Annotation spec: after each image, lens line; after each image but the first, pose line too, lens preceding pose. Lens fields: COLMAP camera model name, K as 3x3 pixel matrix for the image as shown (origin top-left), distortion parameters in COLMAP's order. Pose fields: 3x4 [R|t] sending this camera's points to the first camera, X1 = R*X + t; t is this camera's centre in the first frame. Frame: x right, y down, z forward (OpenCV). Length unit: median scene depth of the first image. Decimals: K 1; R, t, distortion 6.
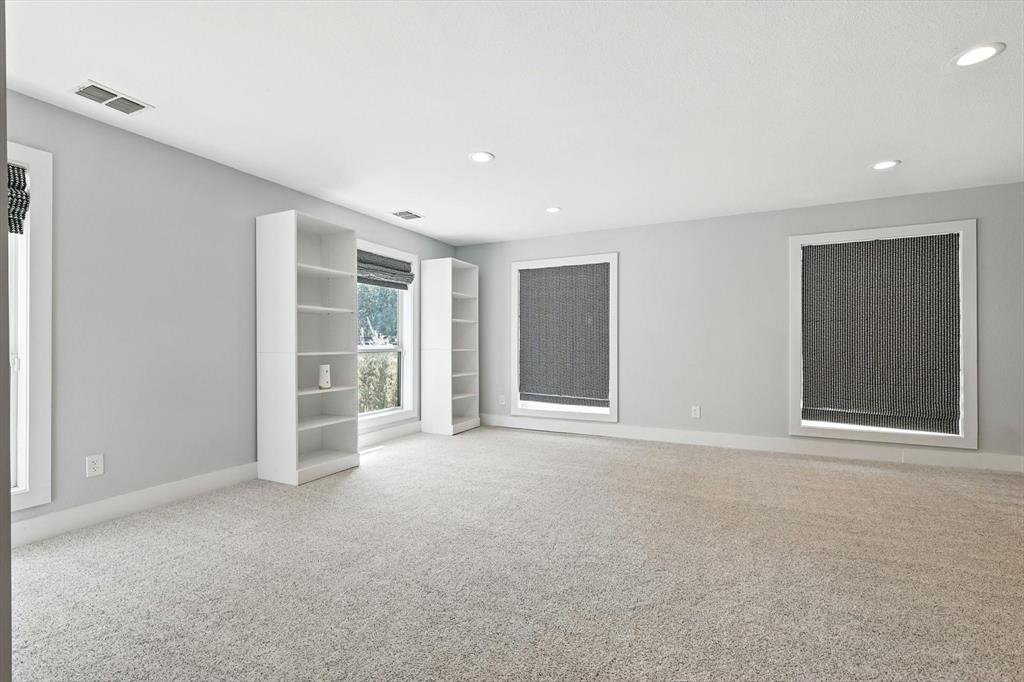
lens RADIAL K [[465.7, 0, 509.9], [0, 465.7, 342.4], [0, 0, 1]] dist [0.001703, 0.000759]
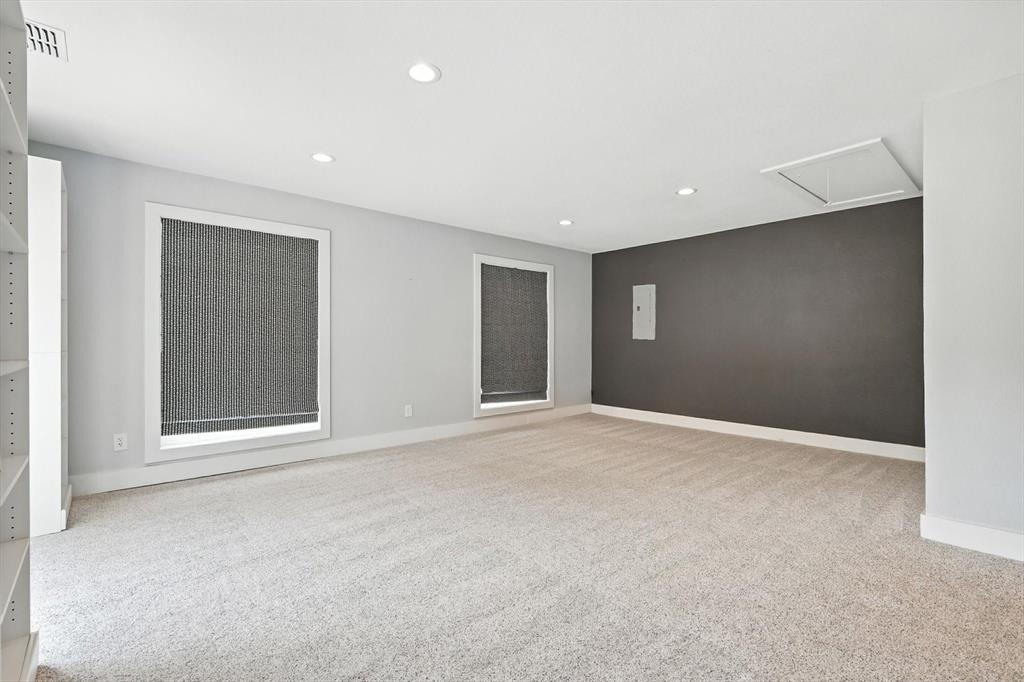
lens RADIAL K [[465.7, 0, 509.9], [0, 465.7, 342.4], [0, 0, 1]] dist [0.001703, 0.000759]
pose [[0.362188, 0.004827, 0.932093, -0.490794], [-0.001240, 0.999988, -0.004697, 0.008323], [-0.932104, 0.000546, 0.362190, 0.476501]]
